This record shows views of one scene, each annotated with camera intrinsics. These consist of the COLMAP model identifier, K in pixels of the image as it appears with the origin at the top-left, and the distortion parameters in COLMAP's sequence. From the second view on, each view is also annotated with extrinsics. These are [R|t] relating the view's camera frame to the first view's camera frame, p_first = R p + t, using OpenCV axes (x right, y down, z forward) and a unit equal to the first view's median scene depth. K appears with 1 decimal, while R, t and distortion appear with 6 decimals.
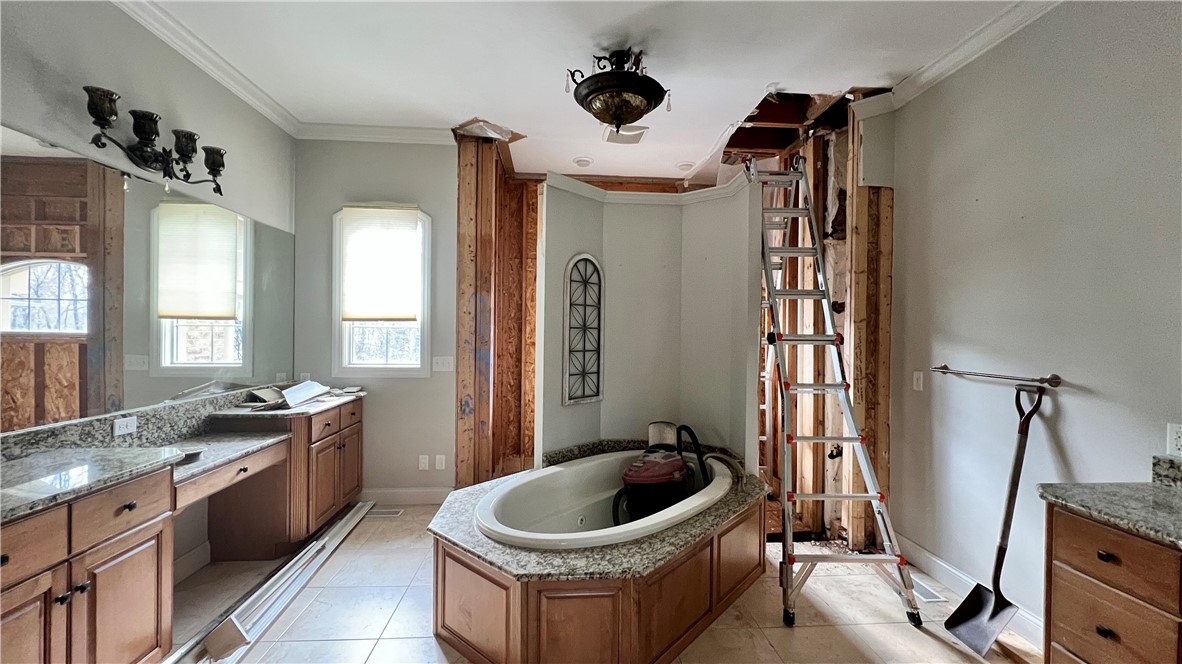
lens RADIAL K [[473.0, 0, 591.0], [0, 473.0, 332.0], [0, 0, 1]] dist [0.000957, -0.000001]
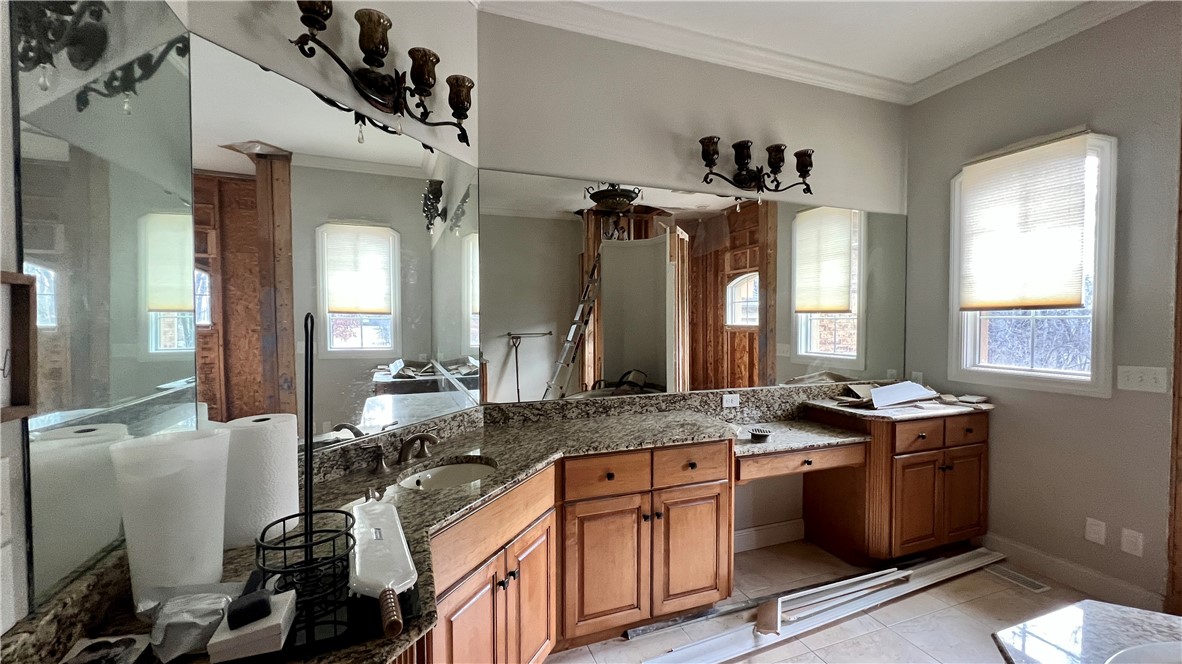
lens RADIAL K [[473.0, 0, 591.0], [0, 473.0, 332.0], [0, 0, 1]] dist [0.000957, -0.000001]
pose [[0.275541, 0.015590, -0.961163, 0.096969], [0.002268, 0.999855, 0.016868, -0.004093], [0.961287, -0.006828, 0.275466, 0.259898]]
